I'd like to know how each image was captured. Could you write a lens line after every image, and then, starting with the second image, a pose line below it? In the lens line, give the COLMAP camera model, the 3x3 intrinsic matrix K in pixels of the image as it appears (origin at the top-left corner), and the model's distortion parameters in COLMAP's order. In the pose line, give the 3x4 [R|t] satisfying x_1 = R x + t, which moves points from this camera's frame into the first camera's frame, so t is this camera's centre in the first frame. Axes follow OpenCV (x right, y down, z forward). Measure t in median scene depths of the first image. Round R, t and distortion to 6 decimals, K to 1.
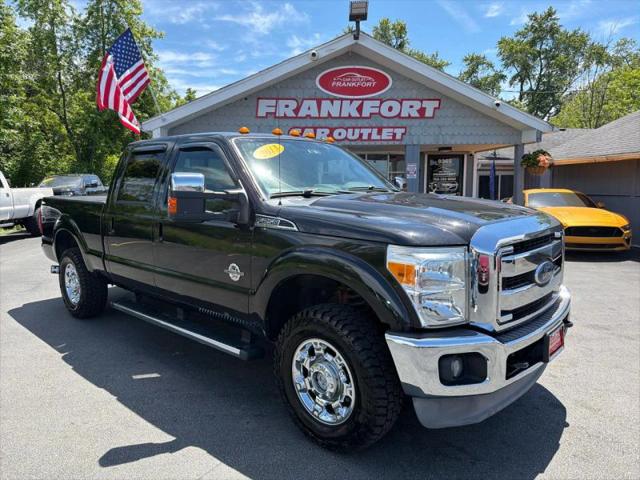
lens RADIAL K [[450.9, 0, 322.7], [0, 450.9, 239.9], [0, 0, 1]] dist [0.039092, -0.057192]
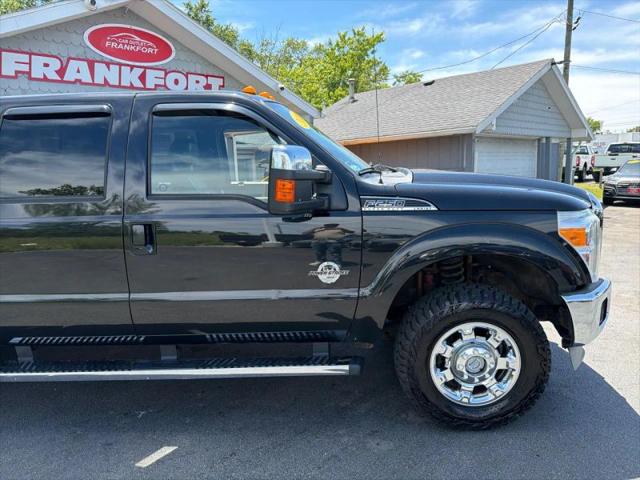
lens RADIAL K [[450.9, 0, 318.3], [0, 450.9, 243.8], [0, 0, 1]] dist [0.039092, -0.057192]
pose [[0.764438, -0.130614, 0.631328, -0.244712], [0.105307, 0.991407, 0.077600, -0.014483], [-0.636039, 0.007163, 0.771624, 0.140546]]
